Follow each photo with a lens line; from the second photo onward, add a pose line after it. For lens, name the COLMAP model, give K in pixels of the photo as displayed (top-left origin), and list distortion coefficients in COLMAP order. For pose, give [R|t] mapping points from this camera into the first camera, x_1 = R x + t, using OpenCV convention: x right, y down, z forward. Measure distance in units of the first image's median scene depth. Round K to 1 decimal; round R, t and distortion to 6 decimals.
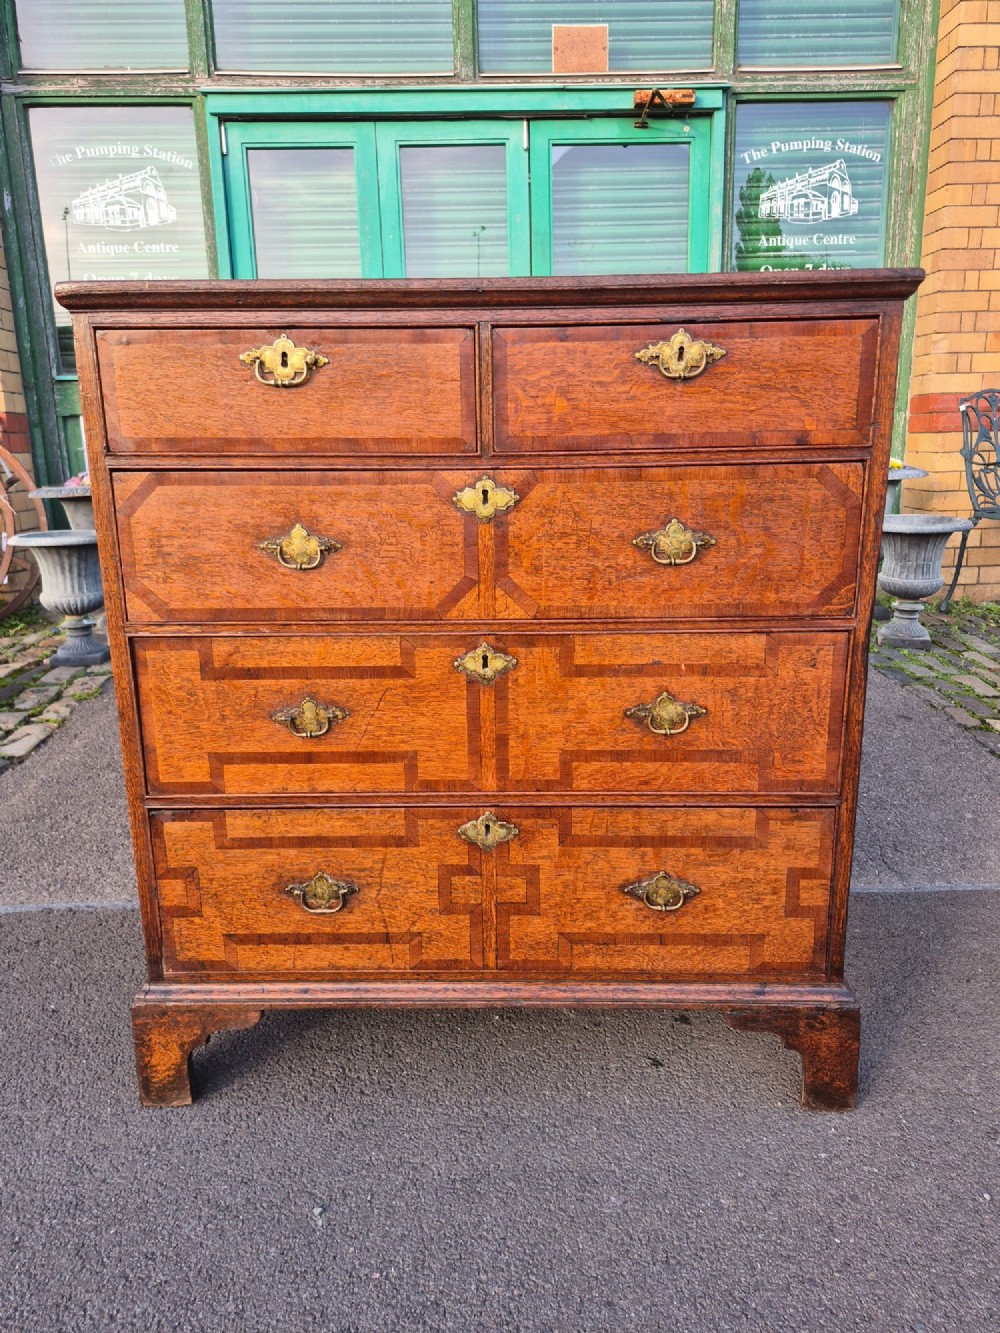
lens RADIAL K [[935.2, 0, 507.5], [0, 935.2, 659.6], [0, 0, 1]] dist [0.027217, -0.029008]
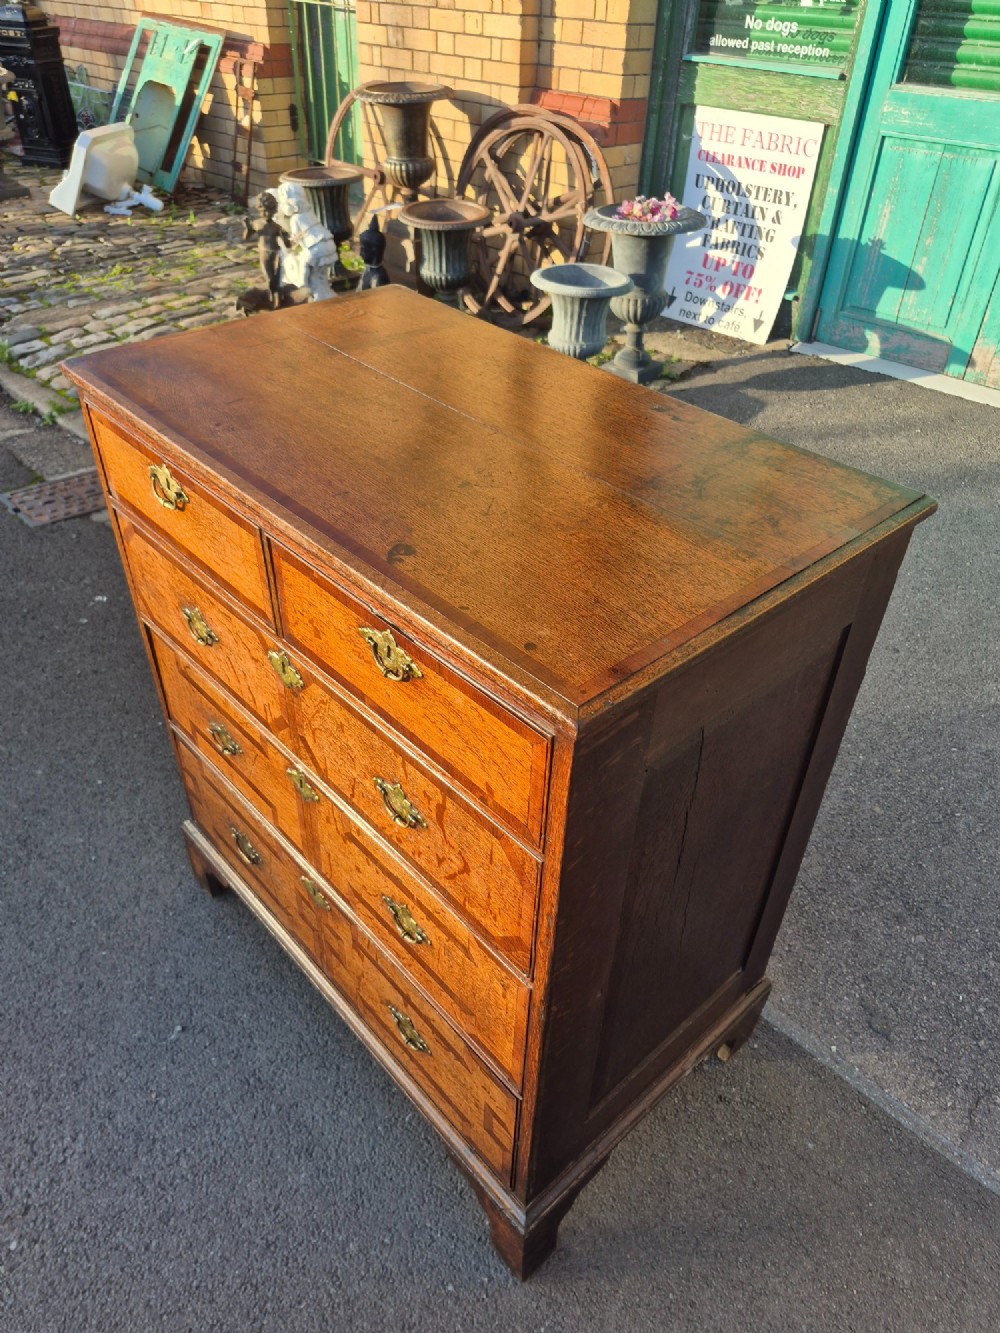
lens RADIAL K [[935.2, 0, 509.8], [0, 935.2, 666.2], [0, 0, 1]] dist [0.027217, -0.029008]
pose [[0.696400, 0.467810, -0.544224, 0.650633], [-0.212190, 0.858655, 0.466570, -0.653134], [0.685567, -0.209440, 0.697232, 0.420102]]
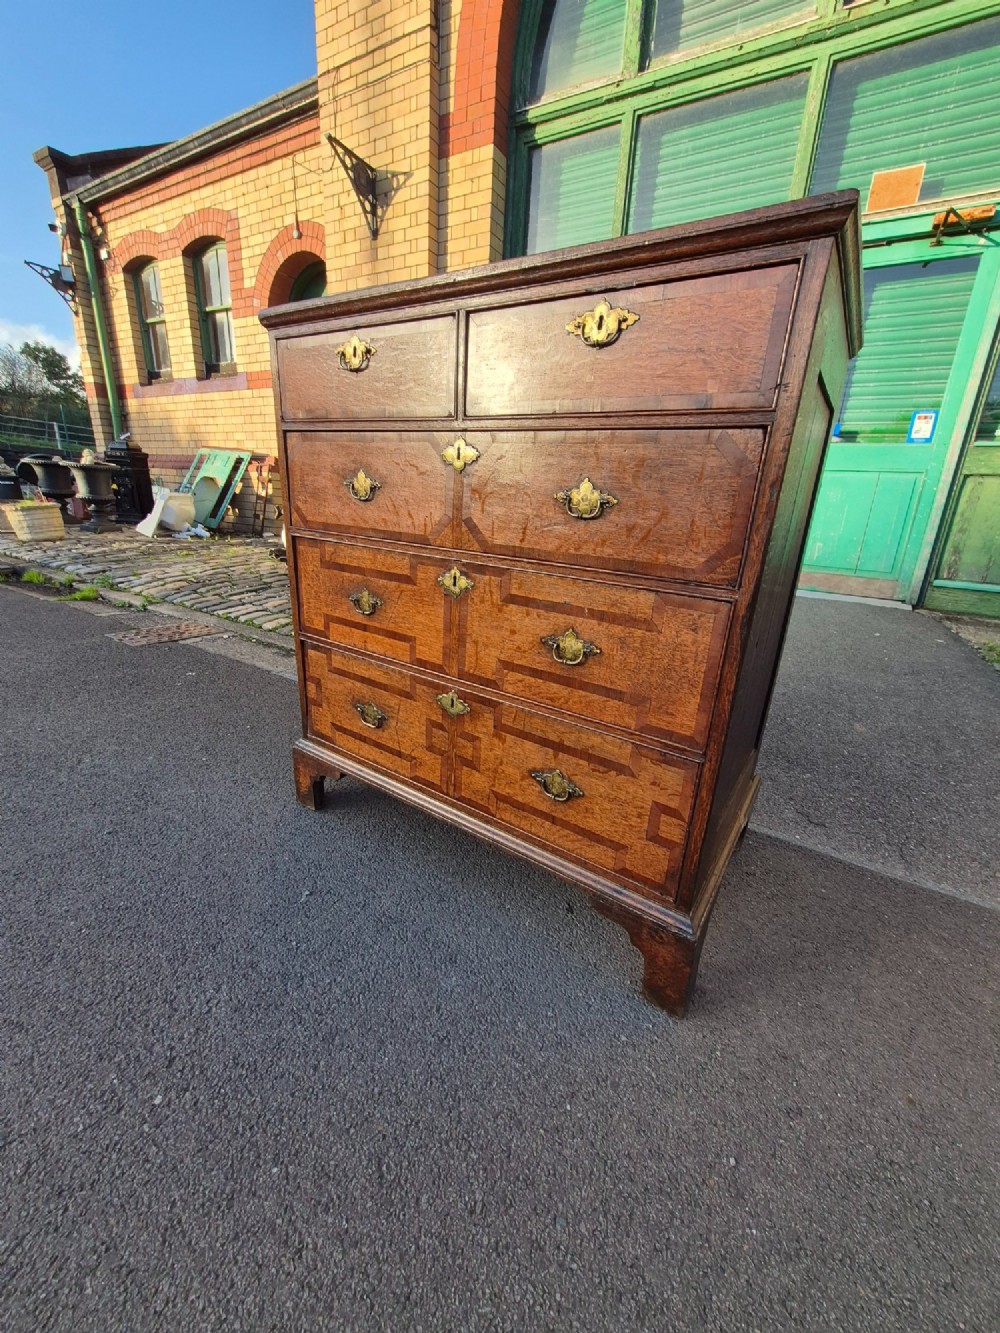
lens RADIAL K [[521.1, 0, 513.6], [0, 521.1, 663.6], [0, 0, 1]] dist [0.000105, 0.000020]
pose [[0.847681, 0.225698, -0.480101, 0.428121], [-0.190100, 0.974118, 0.122292, 0.009859], [0.495276, -0.012398, 0.868647, 0.363248]]
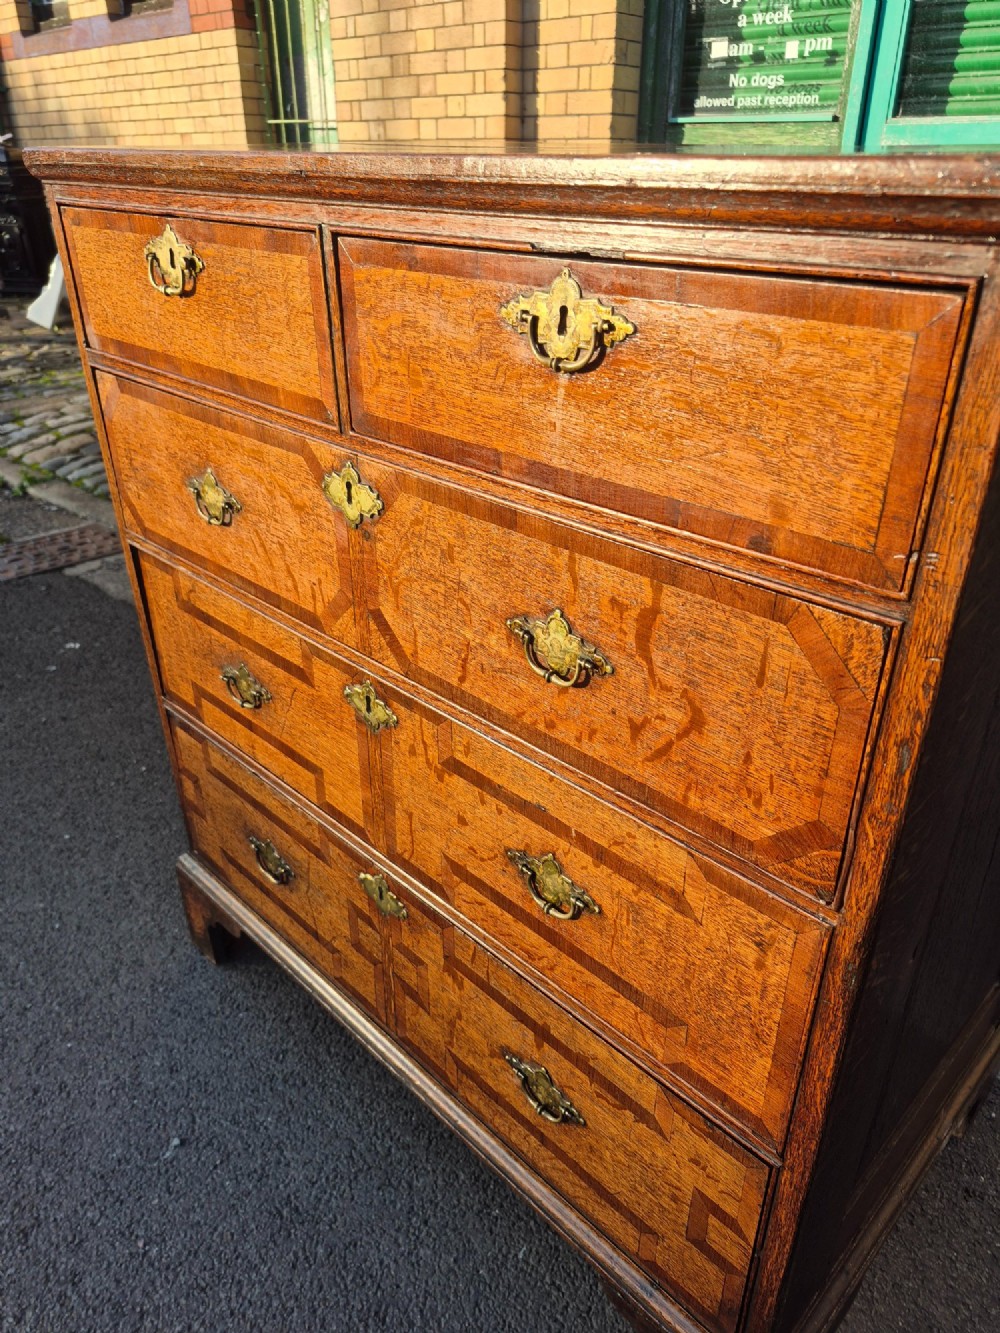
lens RADIAL K [[935.2, 0, 509.0], [0, 935.2, 656.3], [0, 0, 1]] dist [0.027217, -0.029008]
pose [[0.732063, 0.335997, -0.592613, 0.461599], [-0.170260, 0.932540, 0.318402, -0.275995], [0.659618, -0.132192, 0.739885, 0.517317]]
